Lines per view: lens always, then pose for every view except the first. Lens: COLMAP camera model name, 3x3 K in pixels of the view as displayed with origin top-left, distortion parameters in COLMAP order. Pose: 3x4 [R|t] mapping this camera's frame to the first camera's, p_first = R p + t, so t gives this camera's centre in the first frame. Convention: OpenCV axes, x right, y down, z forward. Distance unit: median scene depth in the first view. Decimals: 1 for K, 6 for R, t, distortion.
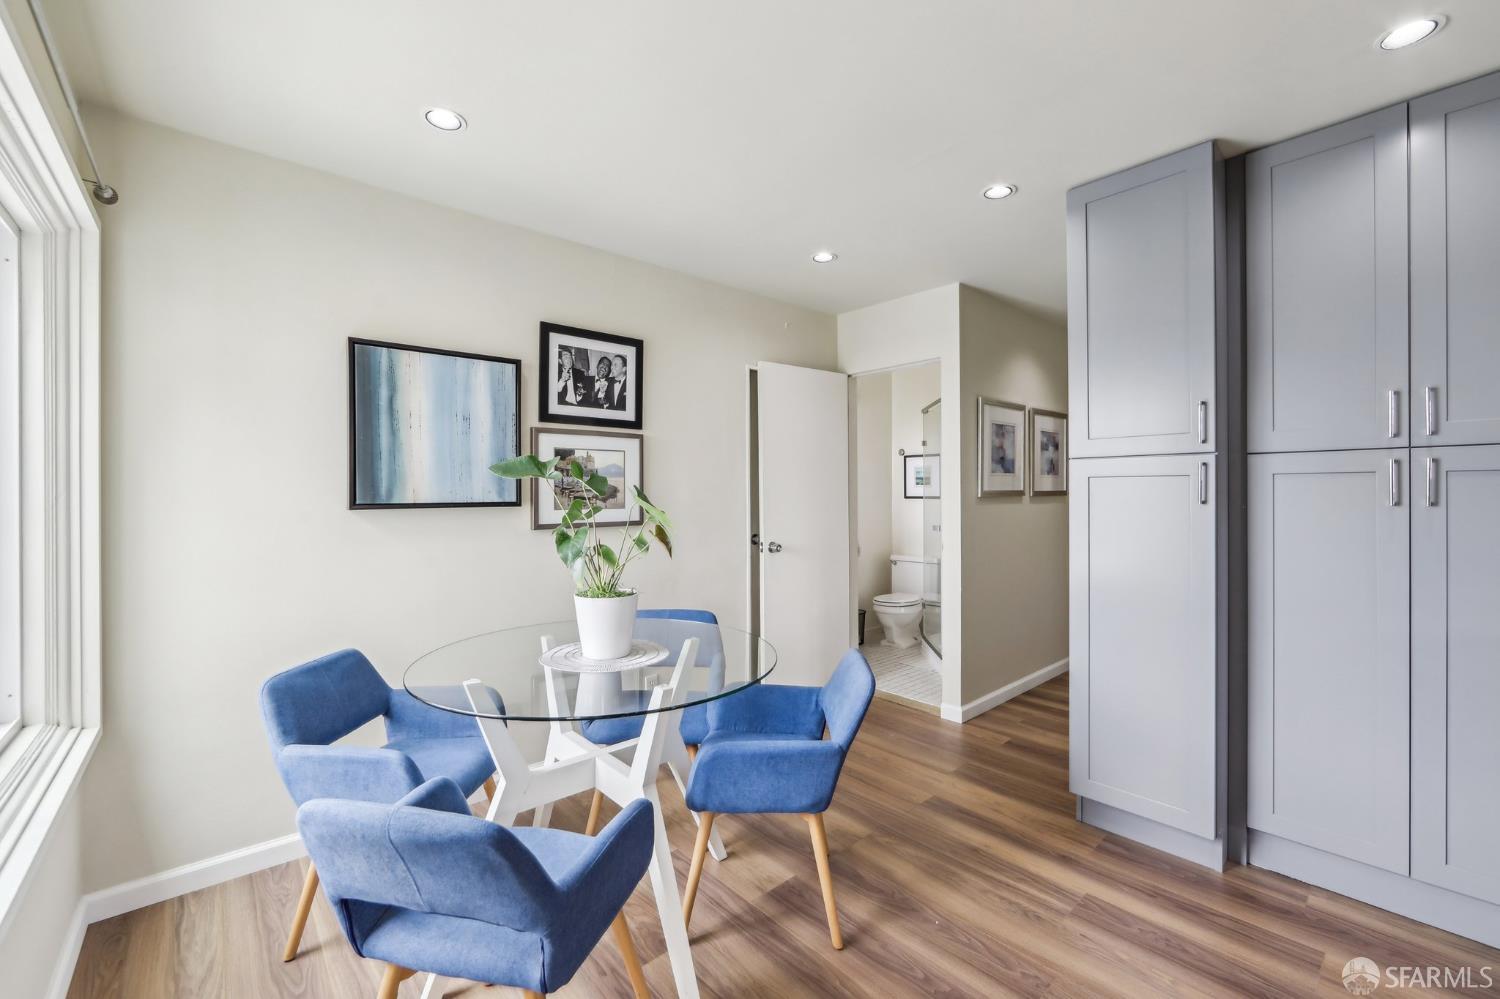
lens RADIAL K [[605.9, 0, 753.7], [0, 605.9, 494.6], [0, 0, 1]] dist [-0.005276, -0.003127]
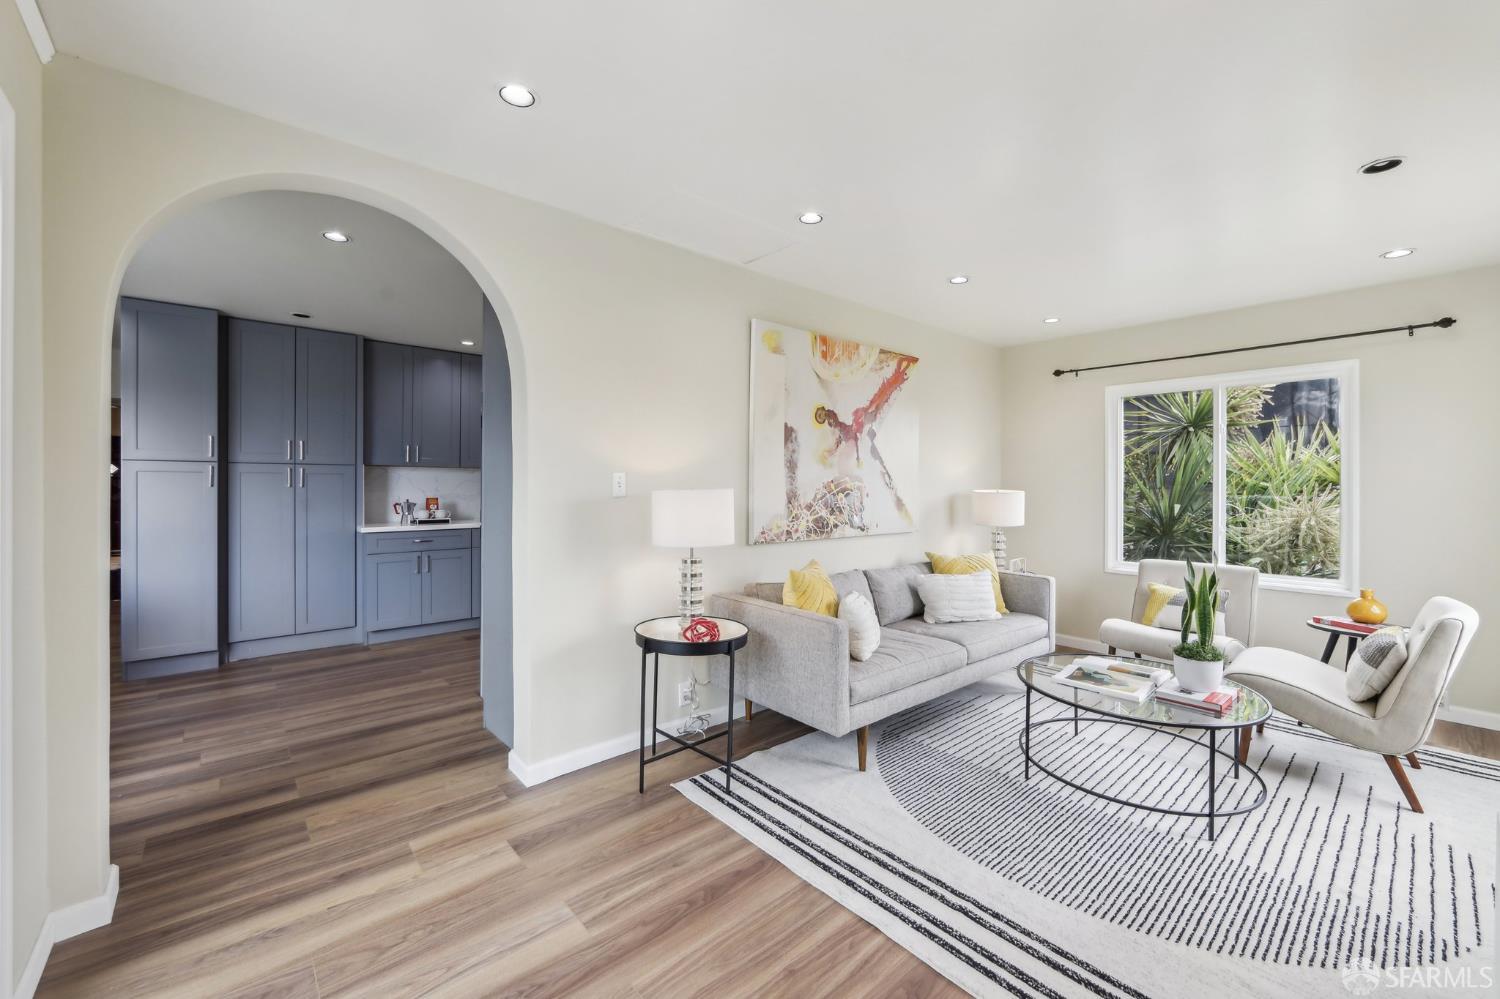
lens RADIAL K [[605.9, 0, 756.0], [0, 605.9, 487.7], [0, 0, 1]] dist [-0.005276, -0.003127]
pose [[0.004913, 0.000880, 0.999988, -0.871912], [-0.000562, 0.999999, -0.000877, 0.013438], [-0.999988, -0.000557, 0.004914, -0.577676]]
